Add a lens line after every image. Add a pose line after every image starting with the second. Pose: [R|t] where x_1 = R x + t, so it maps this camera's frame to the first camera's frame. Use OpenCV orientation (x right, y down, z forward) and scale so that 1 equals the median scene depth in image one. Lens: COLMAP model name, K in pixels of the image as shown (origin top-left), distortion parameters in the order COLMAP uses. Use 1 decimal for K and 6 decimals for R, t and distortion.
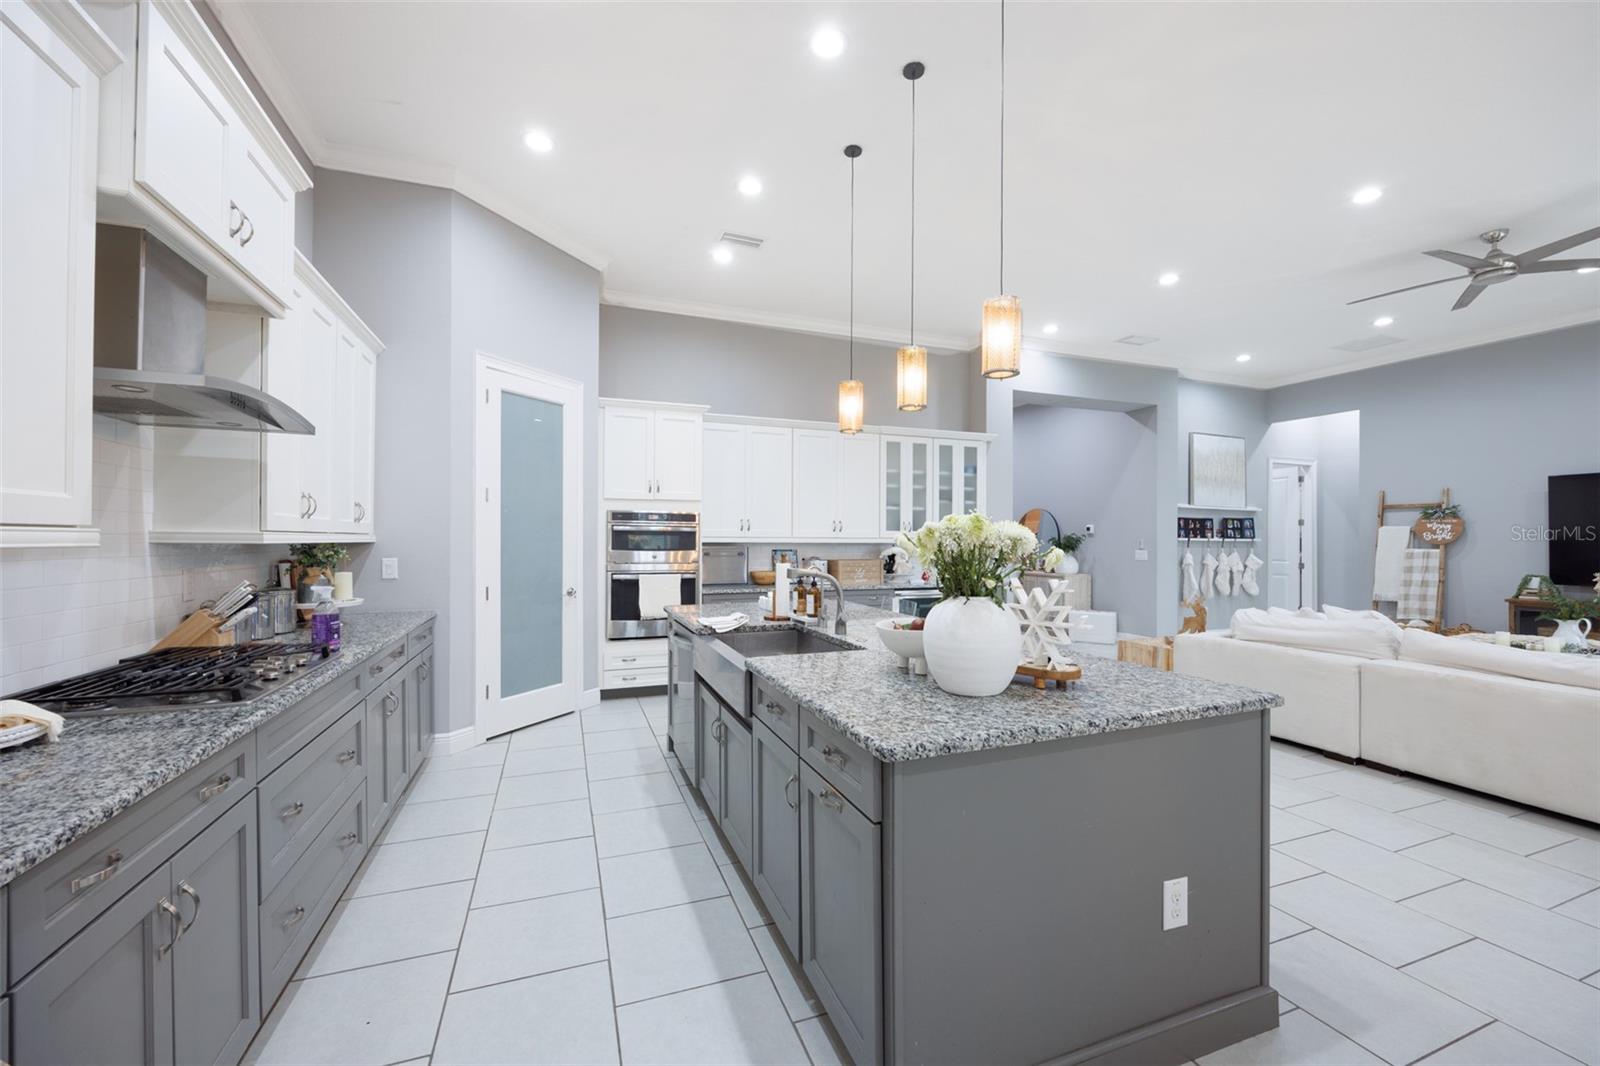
lens RADIAL K [[639.2, 0, 859.9], [0, 639.2, 539.4], [0, 0, 1]] dist [-0.005514, 0.000159]
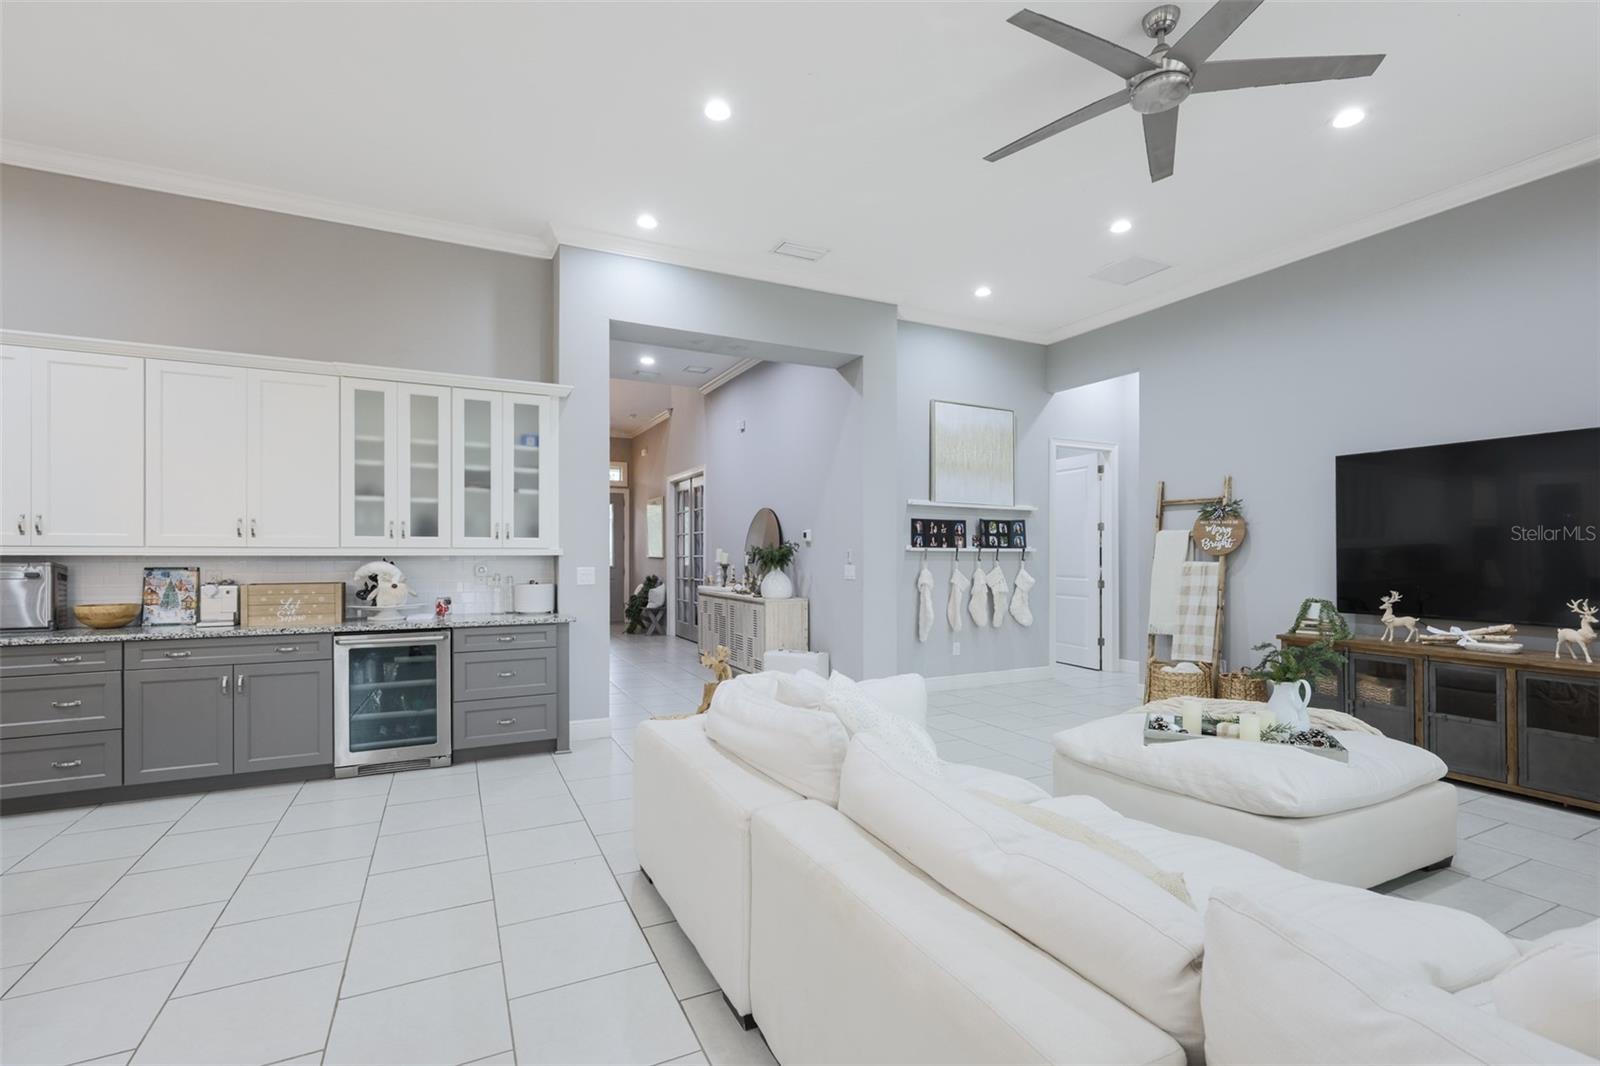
lens RADIAL K [[708.5, 0, 884.3], [0, 708.5, 553.5], [0, 0, 1]] dist [-0.000088, -0.000397]
pose [[0.992963, -0.002637, 0.118393, 0.437036], [0.002207, 0.999990, 0.003767, 0.002019], [-0.118402, -0.003479, 0.992960, 0.253172]]
